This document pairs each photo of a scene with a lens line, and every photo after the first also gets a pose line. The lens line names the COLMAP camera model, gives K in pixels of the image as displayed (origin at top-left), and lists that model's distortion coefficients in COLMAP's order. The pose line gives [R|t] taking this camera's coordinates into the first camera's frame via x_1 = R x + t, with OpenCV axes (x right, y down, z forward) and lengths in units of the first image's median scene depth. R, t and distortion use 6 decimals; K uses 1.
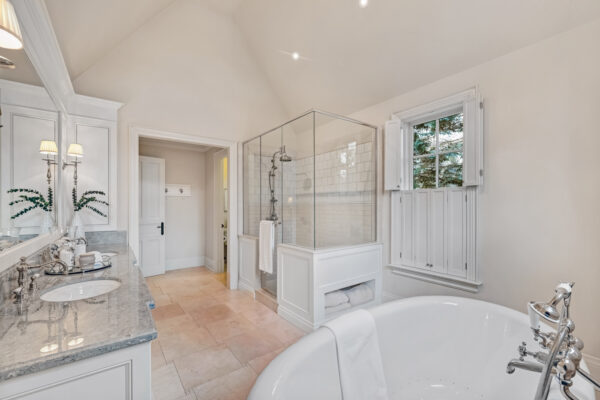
lens RADIAL K [[249.6, 0, 301.4], [0, 249.6, 204.1], [0, 0, 1]] dist [-0.002895, 0.000291]
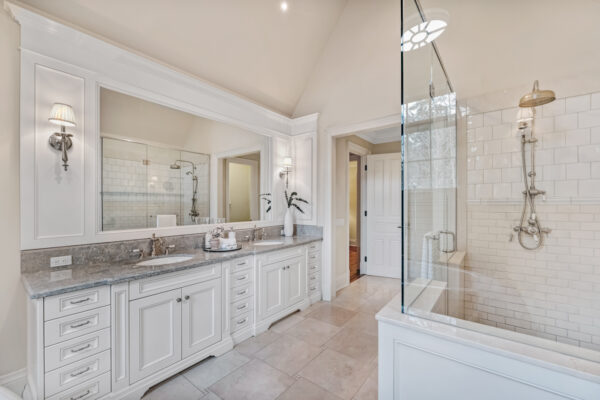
lens RADIAL K [[249.6, 0, 301.2], [0, 249.6, 202.8], [0, 0, 1]] dist [-0.002895, 0.000291]
pose [[0.260688, -0.004456, -0.965413, 0.353337], [0.006208, 0.999976, -0.002939, 0.004753], [0.965403, -0.005227, 0.260710, 0.645142]]
